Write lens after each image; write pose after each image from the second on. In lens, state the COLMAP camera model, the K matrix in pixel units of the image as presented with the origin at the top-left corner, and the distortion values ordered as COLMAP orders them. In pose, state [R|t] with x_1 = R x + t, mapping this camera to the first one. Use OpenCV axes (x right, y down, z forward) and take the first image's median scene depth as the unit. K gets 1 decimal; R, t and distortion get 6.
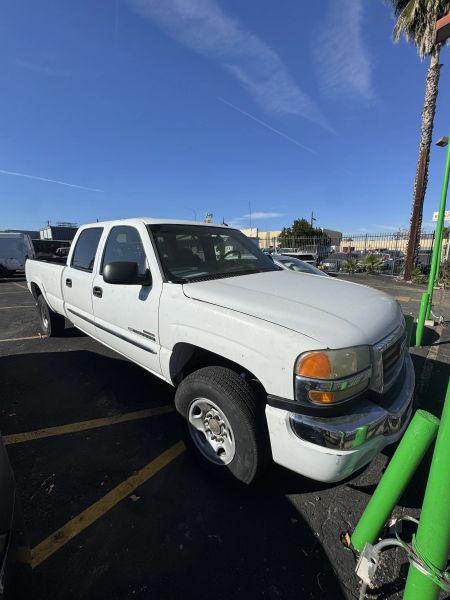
lens RADIAL K [[326.3, 0, 198.8], [0, 326.3, 309.3], [0, 0, 1]] dist [-0.002206, -0.001141]
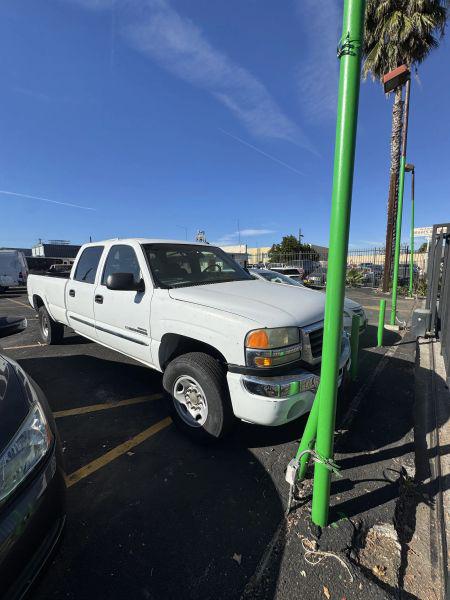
lens RADIAL K [[460.6, 0, 225.0], [0, 460.6, 300.0], [0, 0, 1]] dist [0.002376, -0.002127]
pose [[0.999359, -0.010231, 0.034310, 0.089589], [0.014164, 0.993100, -0.116410, 0.147792], [-0.032883, 0.116821, 0.992608, -0.665471]]
